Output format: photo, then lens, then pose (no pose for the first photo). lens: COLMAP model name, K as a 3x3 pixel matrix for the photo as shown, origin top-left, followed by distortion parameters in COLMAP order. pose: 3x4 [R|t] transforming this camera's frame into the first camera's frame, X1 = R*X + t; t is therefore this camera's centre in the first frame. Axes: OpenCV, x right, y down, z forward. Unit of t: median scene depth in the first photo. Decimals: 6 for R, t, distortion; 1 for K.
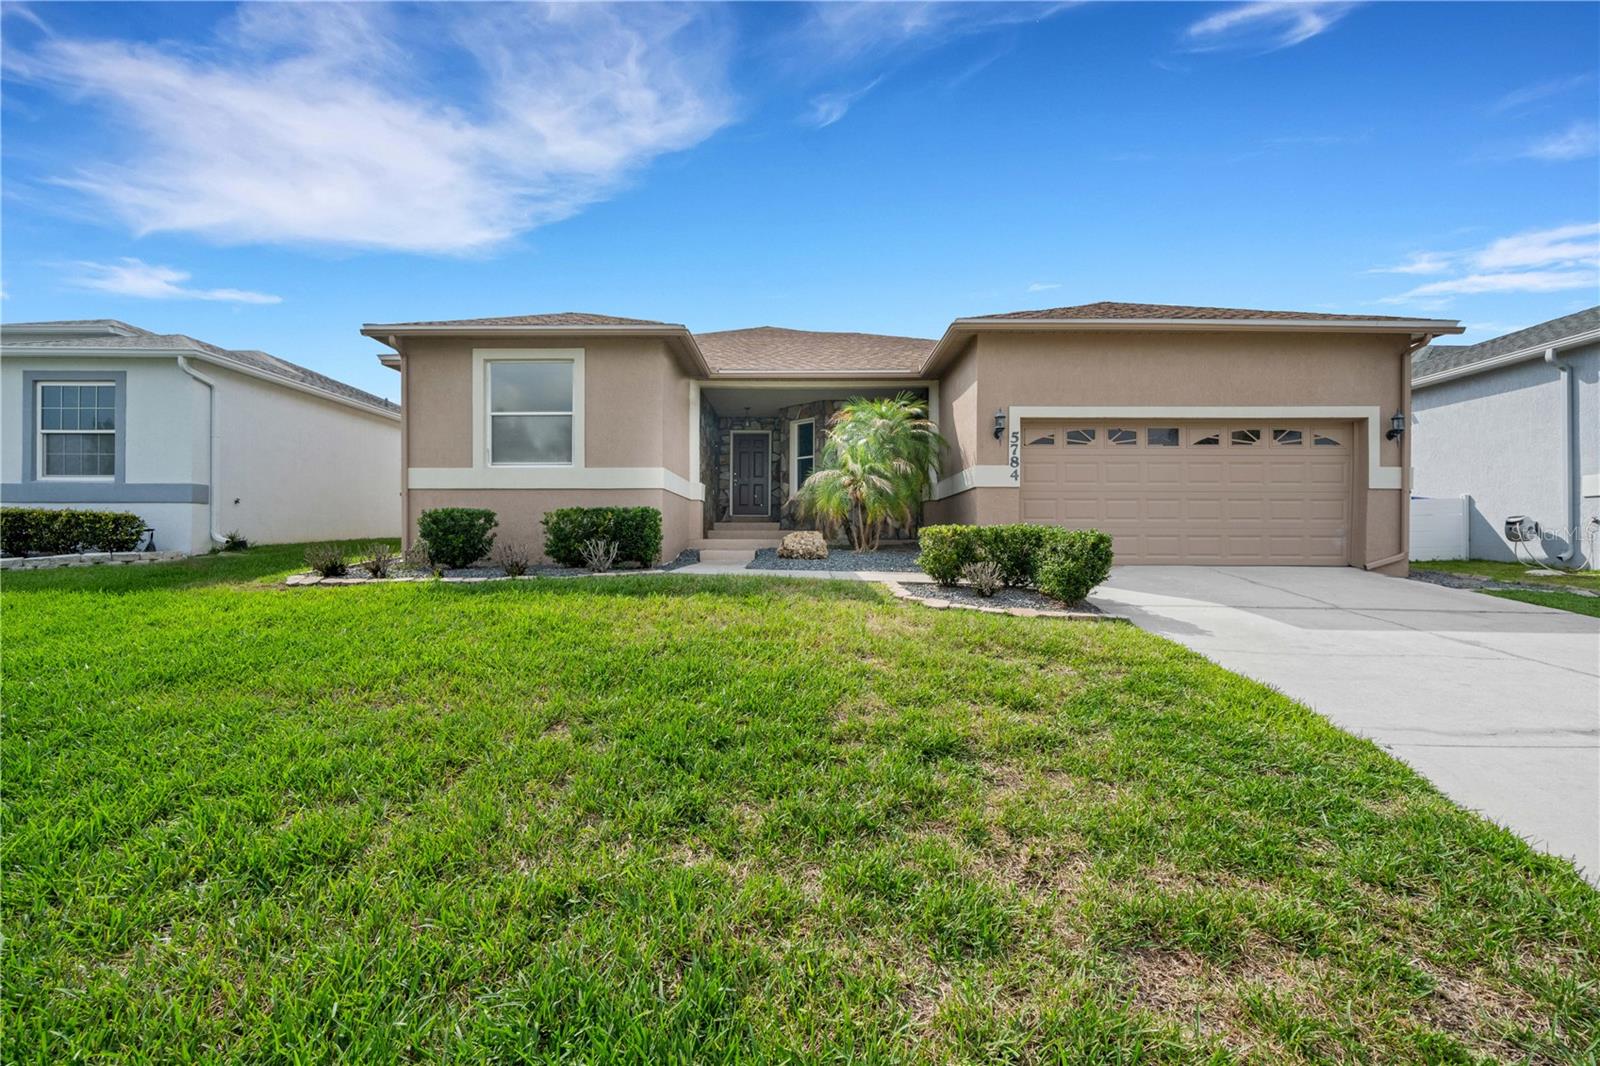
lens RADIAL K [[661.1, 0, 800.0], [0, 661.1, 533.0], [0, 0, 1]] dist [-0.000743, -0.000187]
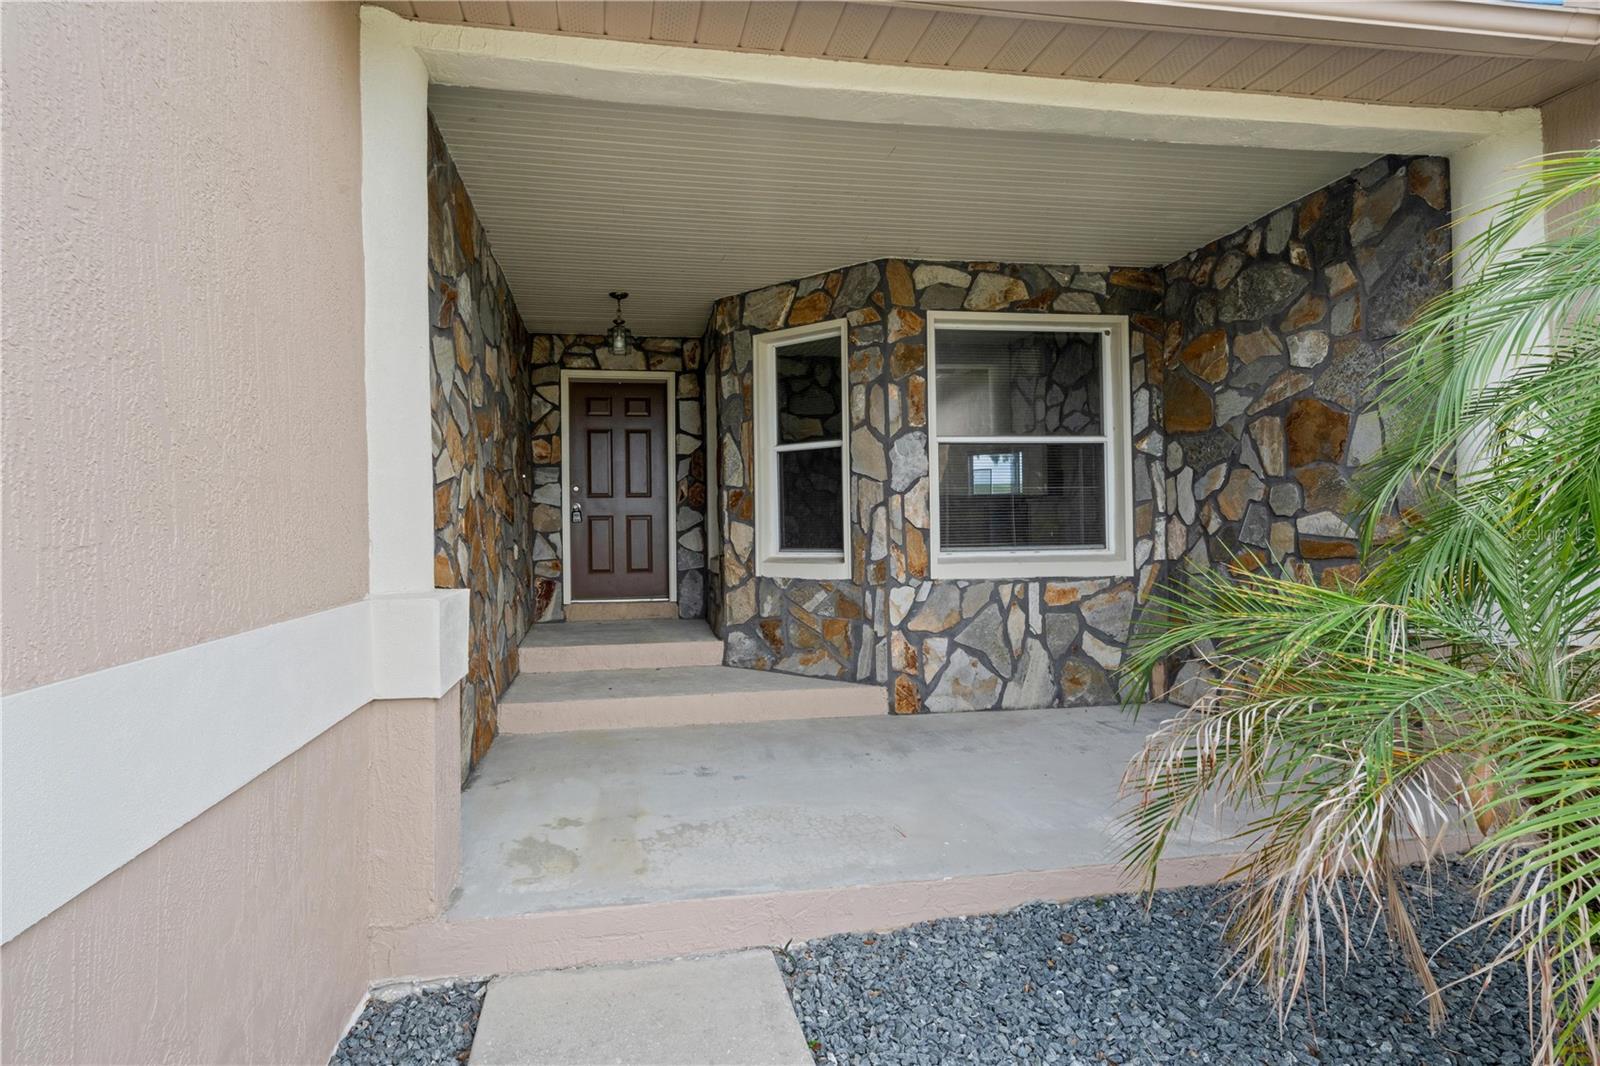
lens RADIAL K [[724.2, 0, 779.4], [0, 724.2, 535.2], [0, 0, 1]] dist [0.000503, 0.000067]
pose [[0.977834, -0.020128, 0.208412, -0.073770], [0.018791, 0.999788, 0.008396, -0.066522], [-0.208537, -0.004294, 0.978005, 0.591501]]
